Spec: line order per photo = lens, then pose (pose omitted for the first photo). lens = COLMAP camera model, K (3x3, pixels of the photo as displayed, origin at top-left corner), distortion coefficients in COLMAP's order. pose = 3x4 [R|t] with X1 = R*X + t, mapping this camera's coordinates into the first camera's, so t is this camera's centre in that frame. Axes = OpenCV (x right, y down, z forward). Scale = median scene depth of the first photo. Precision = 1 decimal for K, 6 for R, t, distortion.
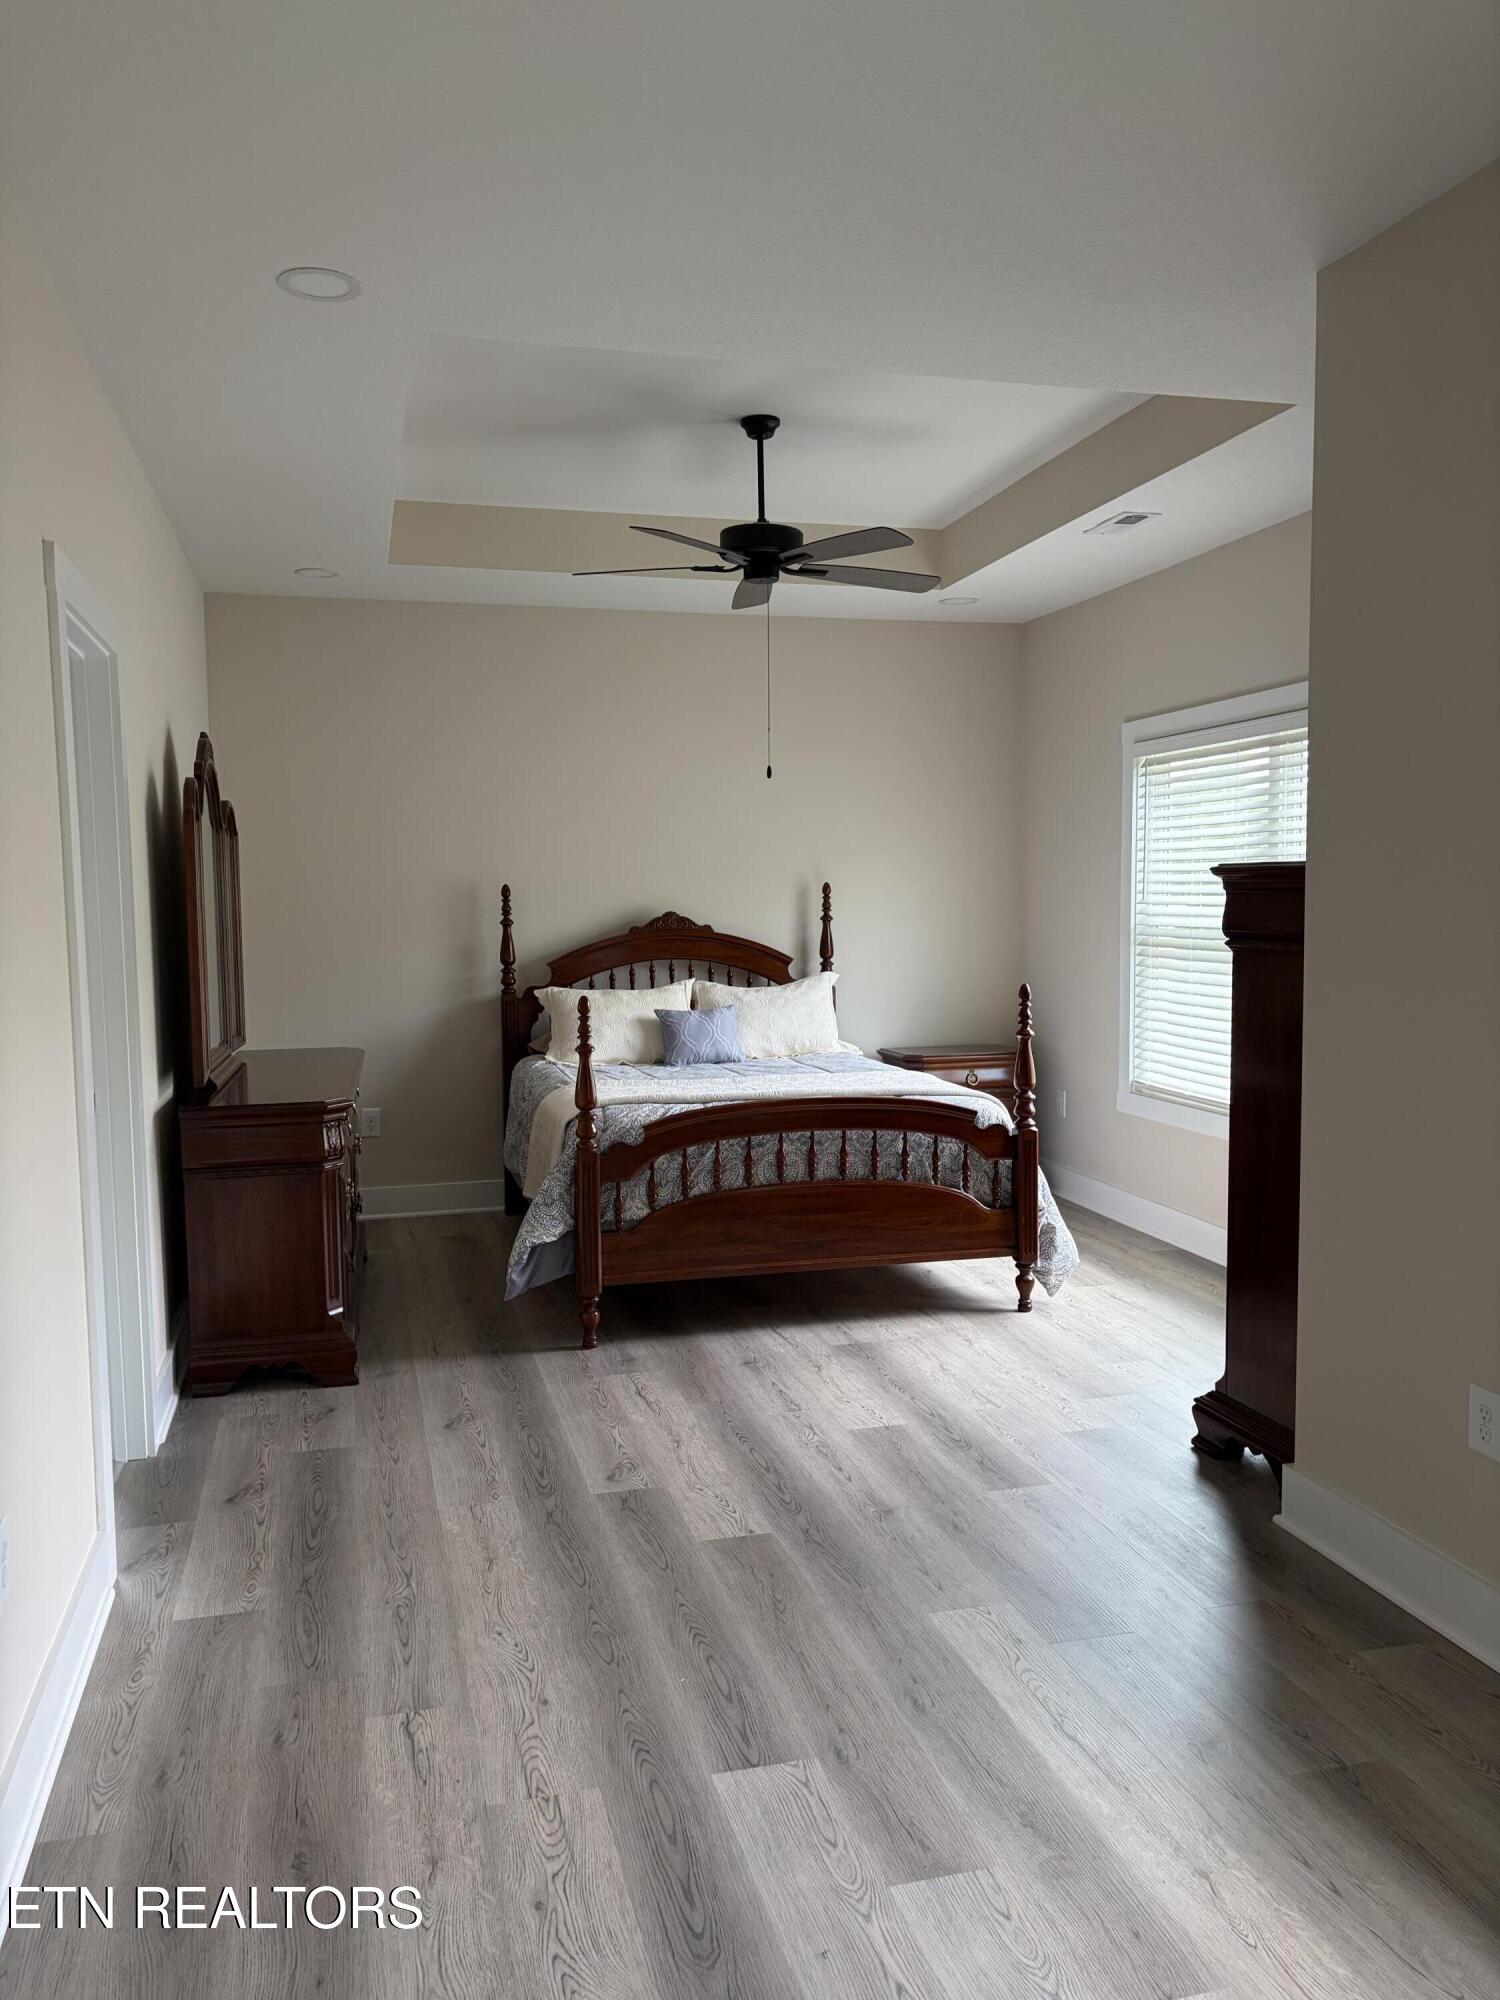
lens RADIAL K [[1483.1, 0, 750.0], [0, 1483.1, 1000.0], [0, 0, 1]] dist [0.088724, -0.121108]
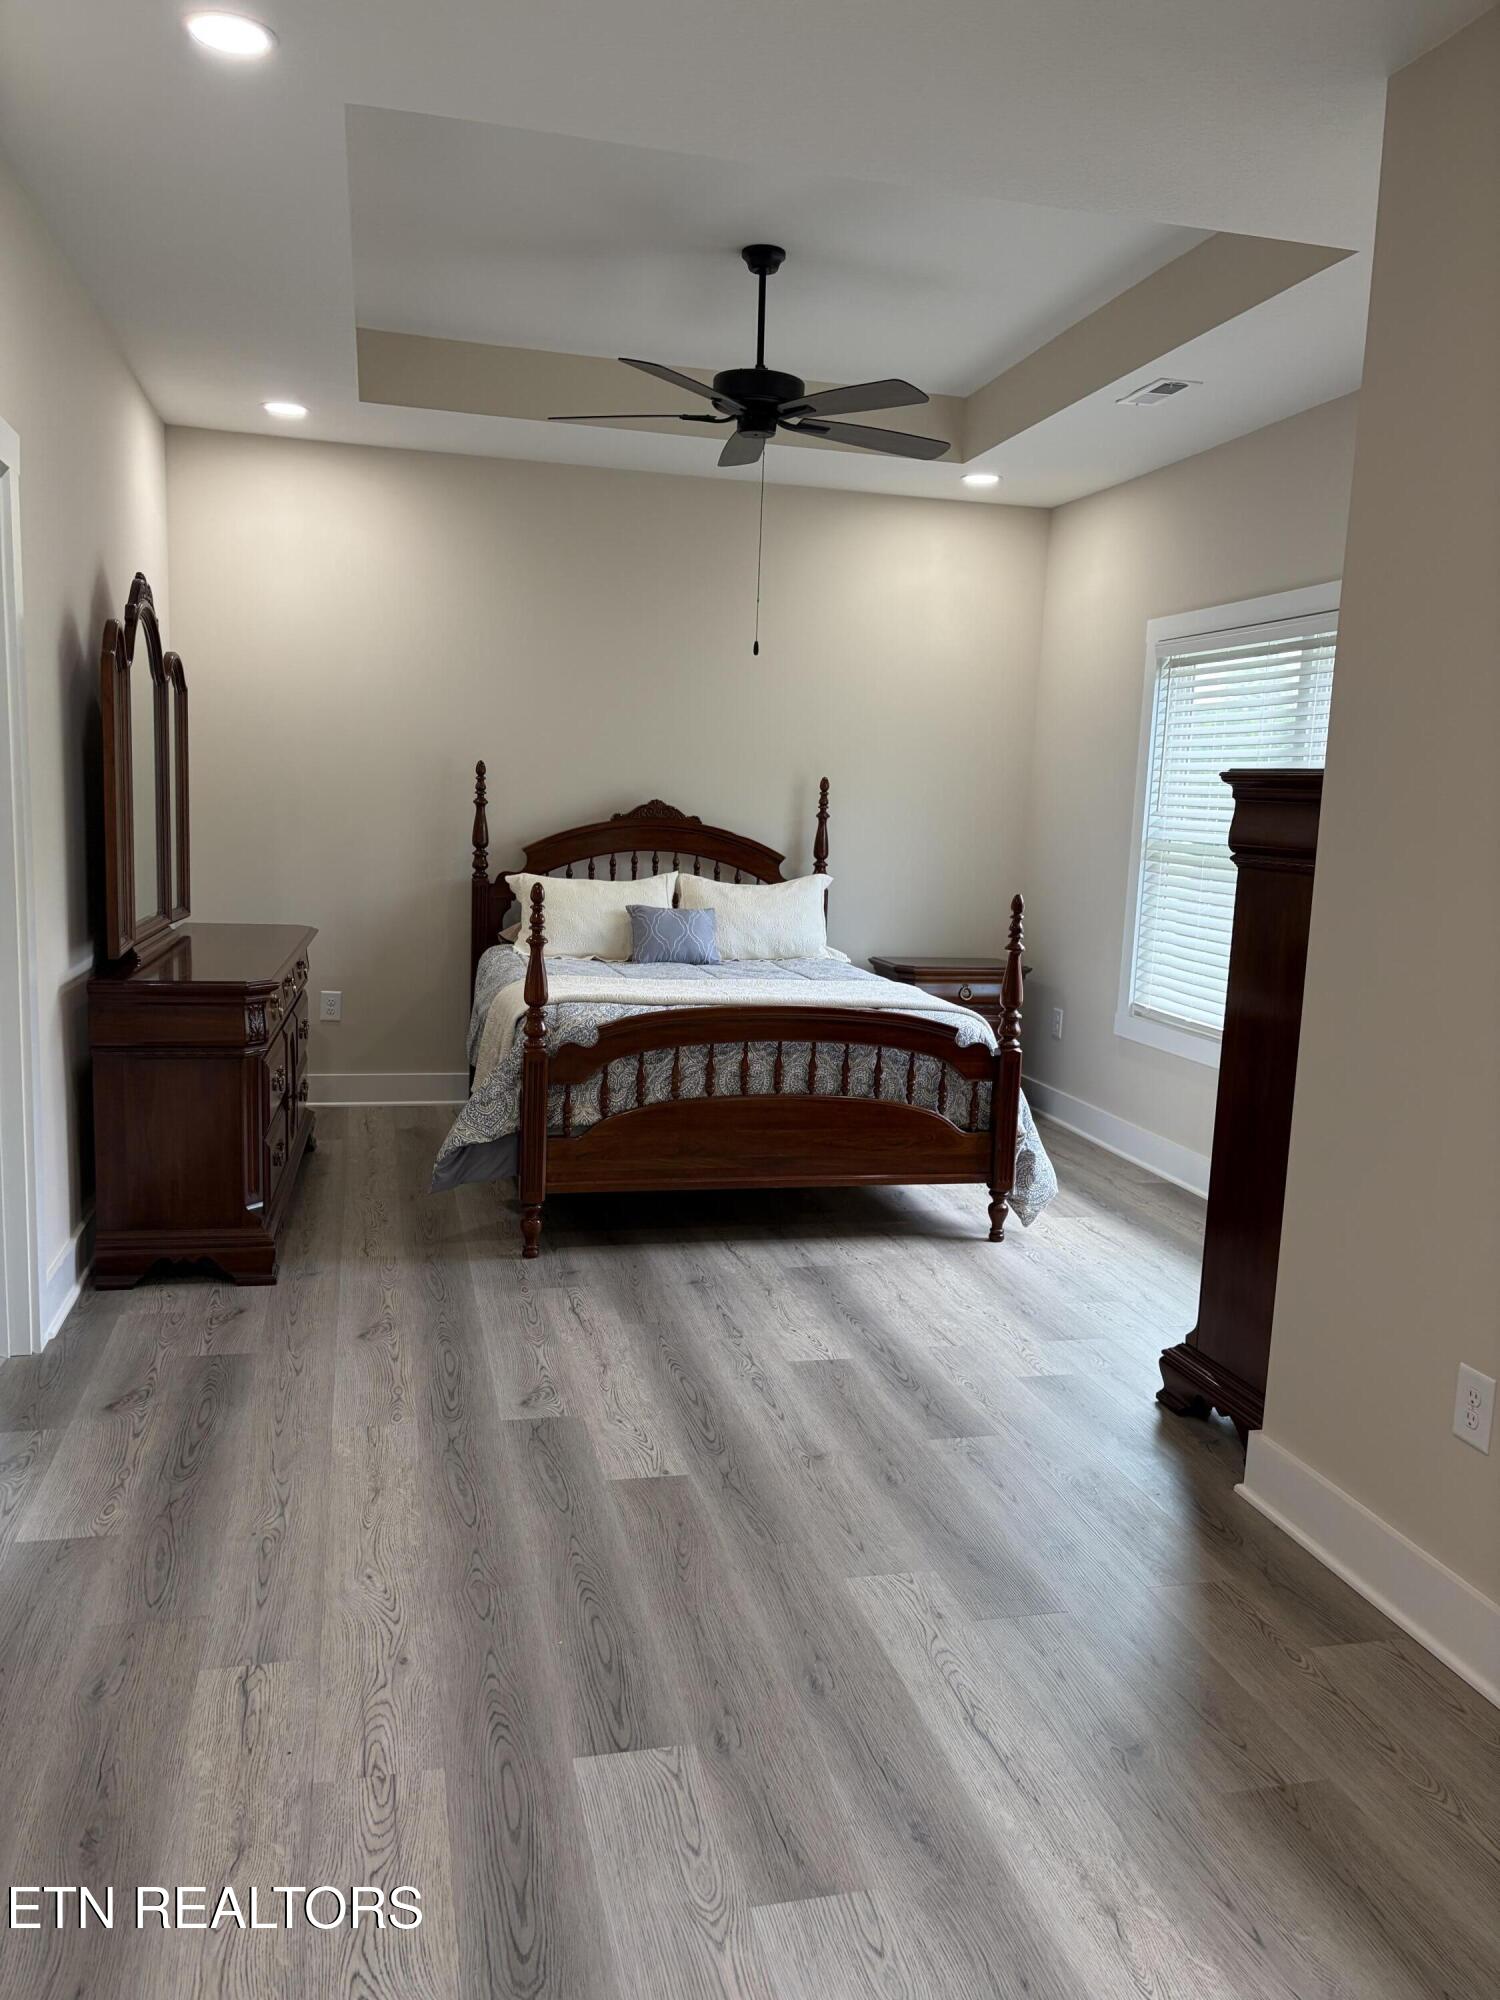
lens RADIAL K [[1483.1, 0, 750.0], [0, 1483.1, 1000.0], [0, 0, 1]] dist [0.088724, -0.121108]
pose [[0.998599, 0.051694, -0.011343, 0.043237], [-0.050800, 0.996360, 0.068457, -0.000852], [0.014841, -0.067785, 0.997590, 0.090683]]
